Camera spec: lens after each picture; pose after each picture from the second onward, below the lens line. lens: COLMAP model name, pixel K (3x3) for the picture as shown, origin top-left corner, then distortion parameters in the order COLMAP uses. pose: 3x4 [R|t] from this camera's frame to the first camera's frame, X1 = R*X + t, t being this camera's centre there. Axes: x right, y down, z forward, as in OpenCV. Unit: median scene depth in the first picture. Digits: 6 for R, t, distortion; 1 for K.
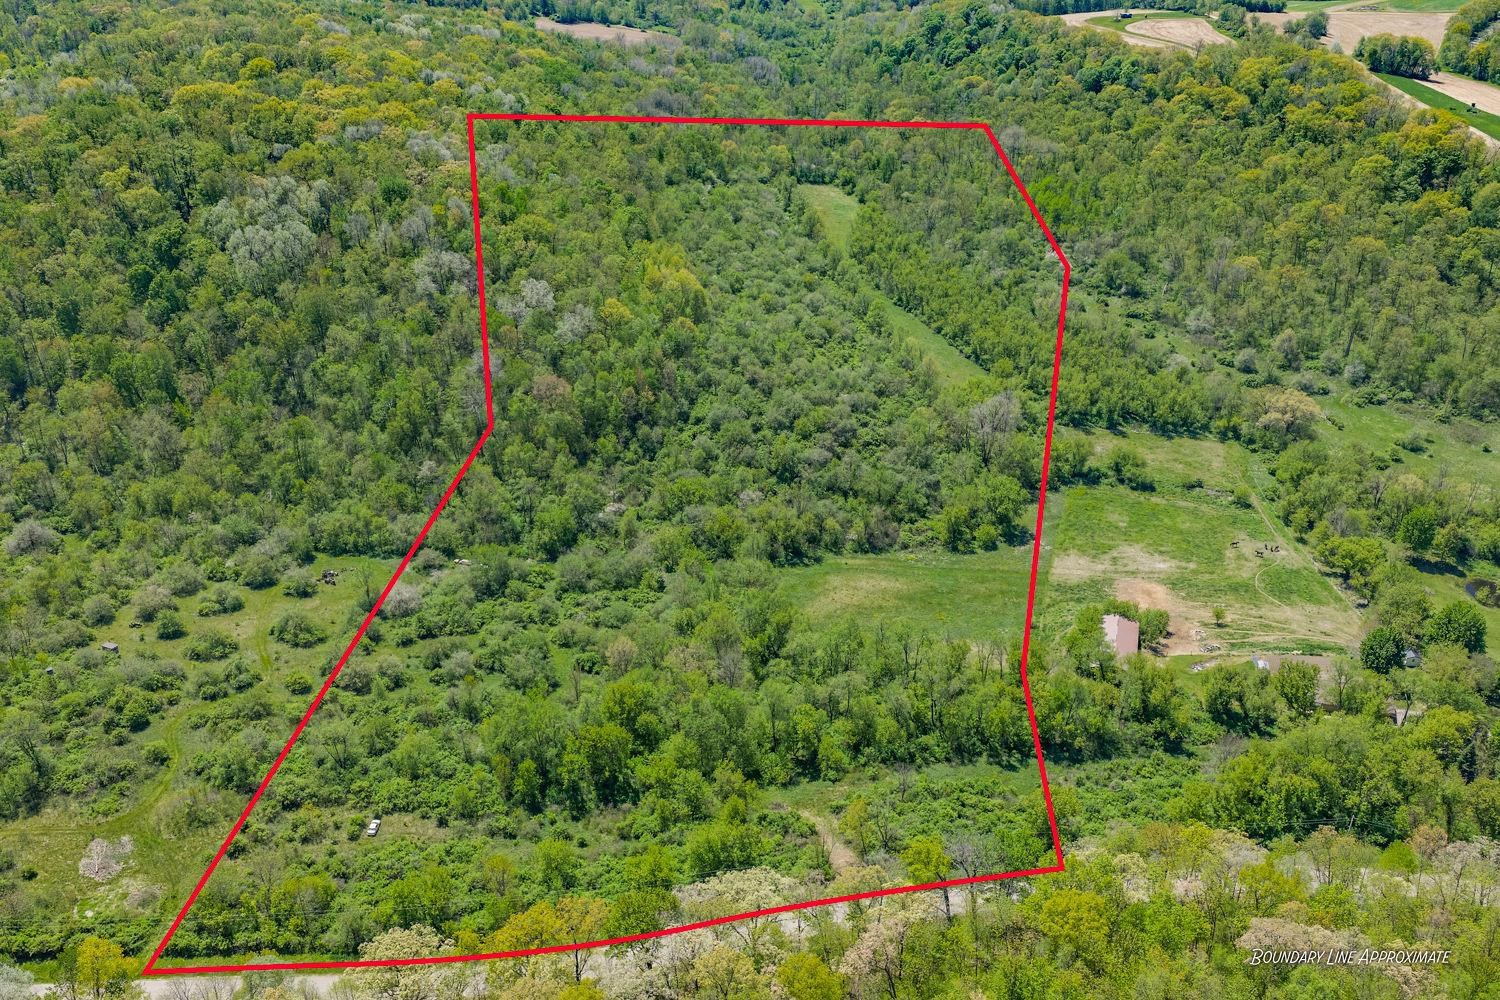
lens RADIAL K [[1221.3, 0, 770.4], [0, 1221.3, 498.0], [0, 0, 1]] dist [0.017272, -0.026840]
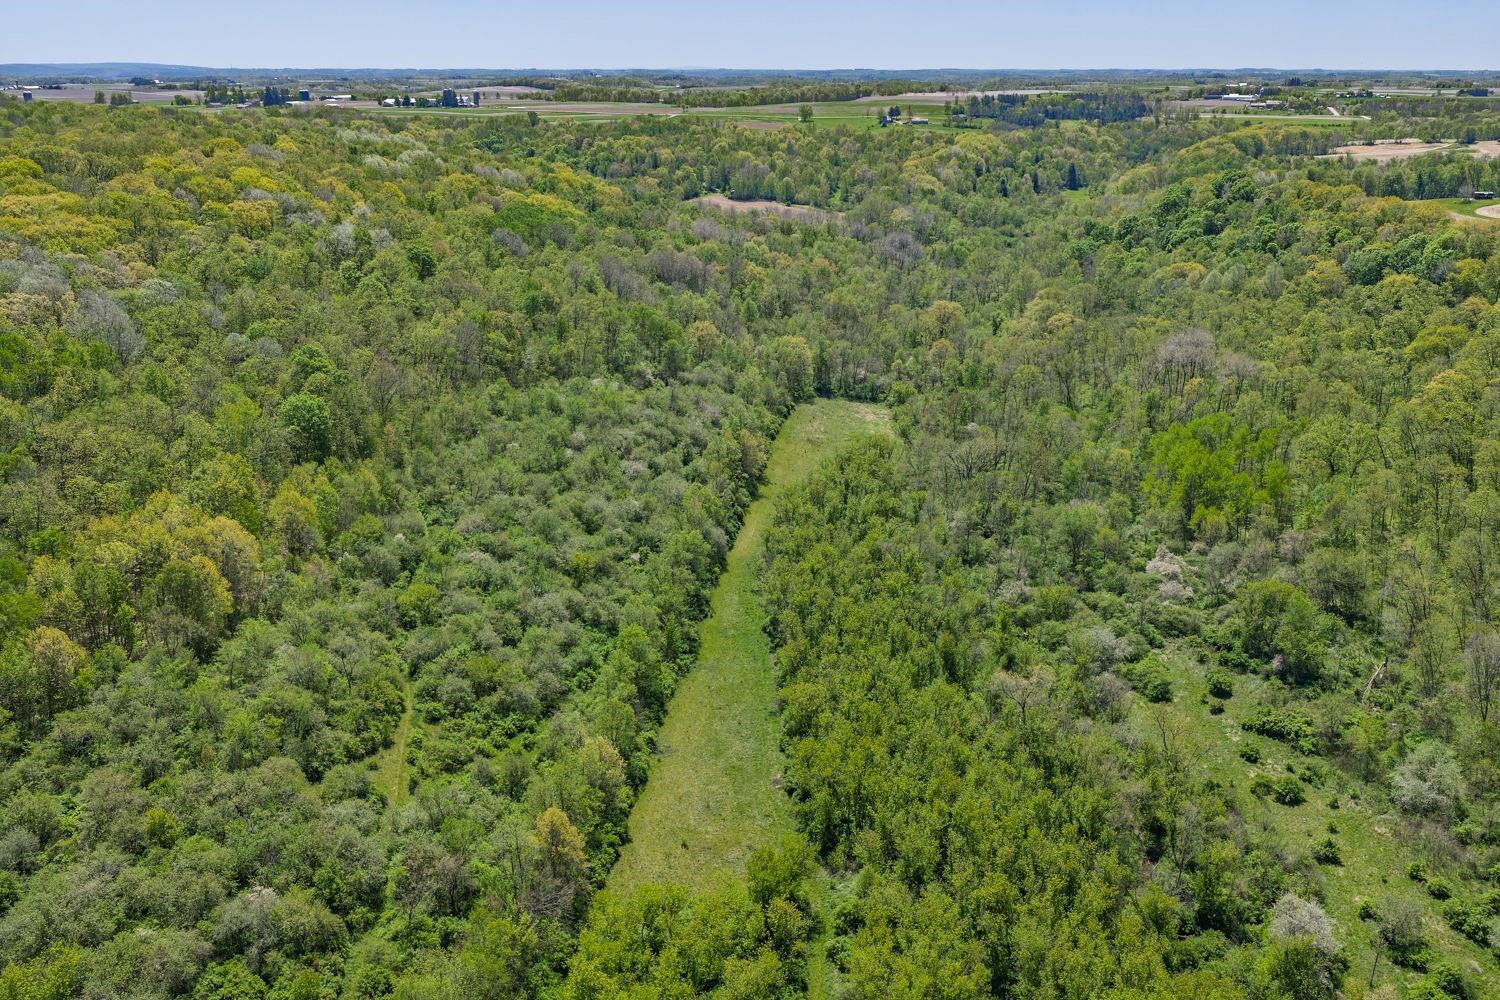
lens RADIAL K [[1221.3, 0, 766.4], [0, 1221.3, 540.1], [0, 0, 1]] dist [0.017272, -0.026840]
pose [[0.947354, 0.111972, -0.299972, 0.188539], [-0.153803, 0.980836, -0.119608, -0.103346], [0.280830, 0.159447, 0.946420, 0.400985]]
